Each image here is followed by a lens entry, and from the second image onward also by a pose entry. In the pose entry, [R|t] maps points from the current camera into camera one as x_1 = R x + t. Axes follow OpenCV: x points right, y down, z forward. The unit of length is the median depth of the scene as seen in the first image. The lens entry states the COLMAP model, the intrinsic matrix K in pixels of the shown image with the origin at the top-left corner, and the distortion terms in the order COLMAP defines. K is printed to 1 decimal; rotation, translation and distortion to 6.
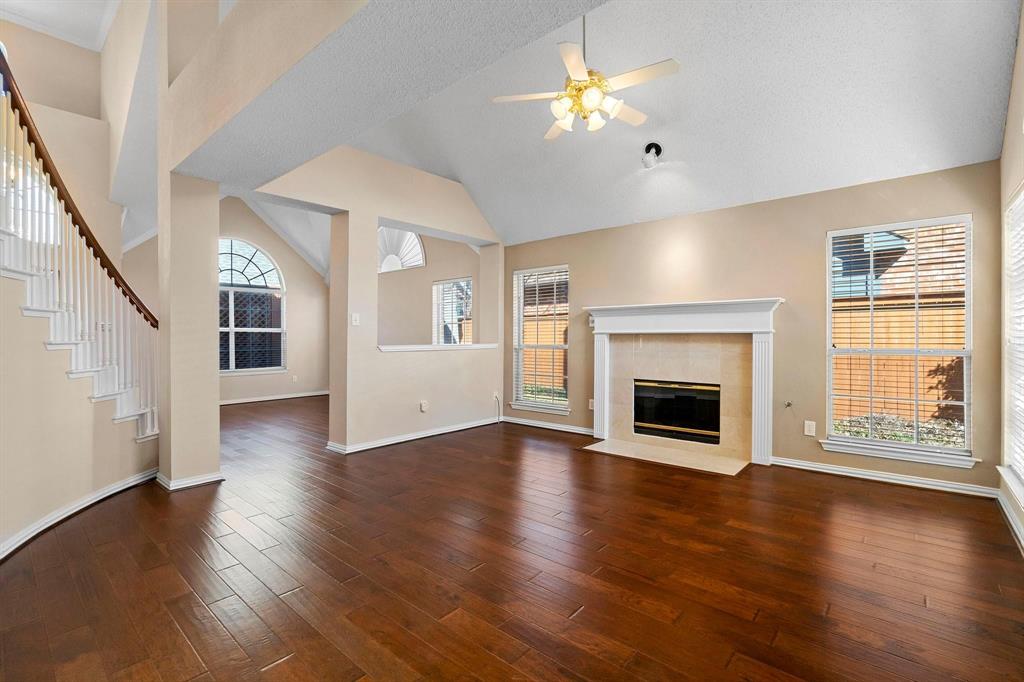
lens RADIAL K [[466.7, 0, 512.7], [0, 466.7, 342.4], [0, 0, 1]] dist [-0.000590, 0.000852]
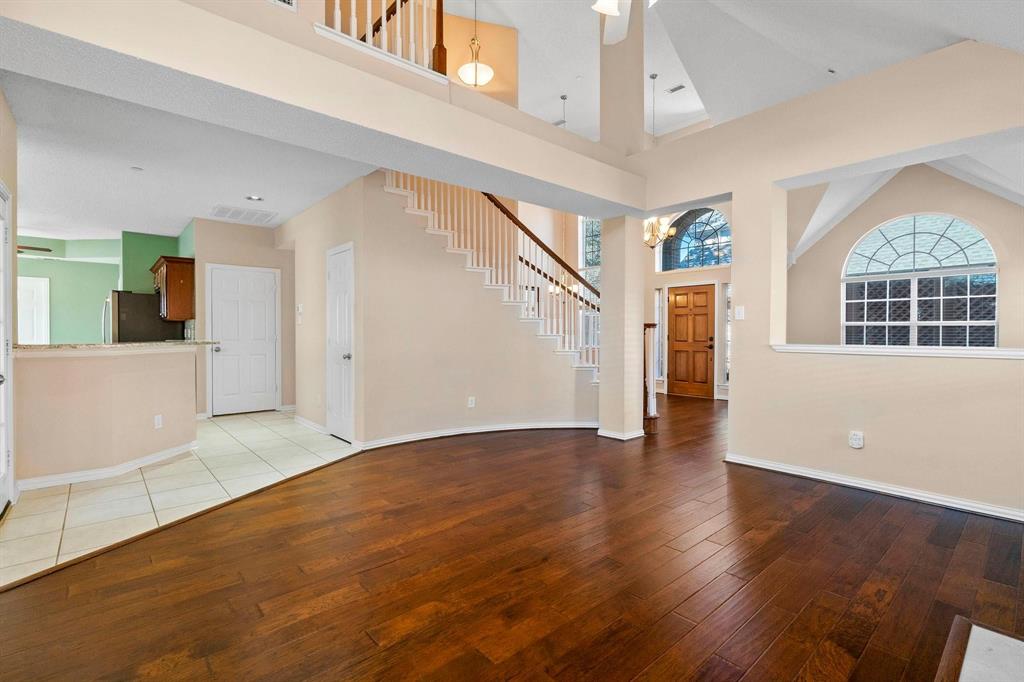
lens RADIAL K [[466.7, 0, 503.7], [0, 466.7, 337.3], [0, 0, 1]] dist [-0.000590, 0.000852]
pose [[-0.142053, 0.014287, -0.989756, 0.634239], [-0.013661, 0.999772, 0.016392, -0.011503], [0.989765, 0.015850, -0.141825, 0.731242]]
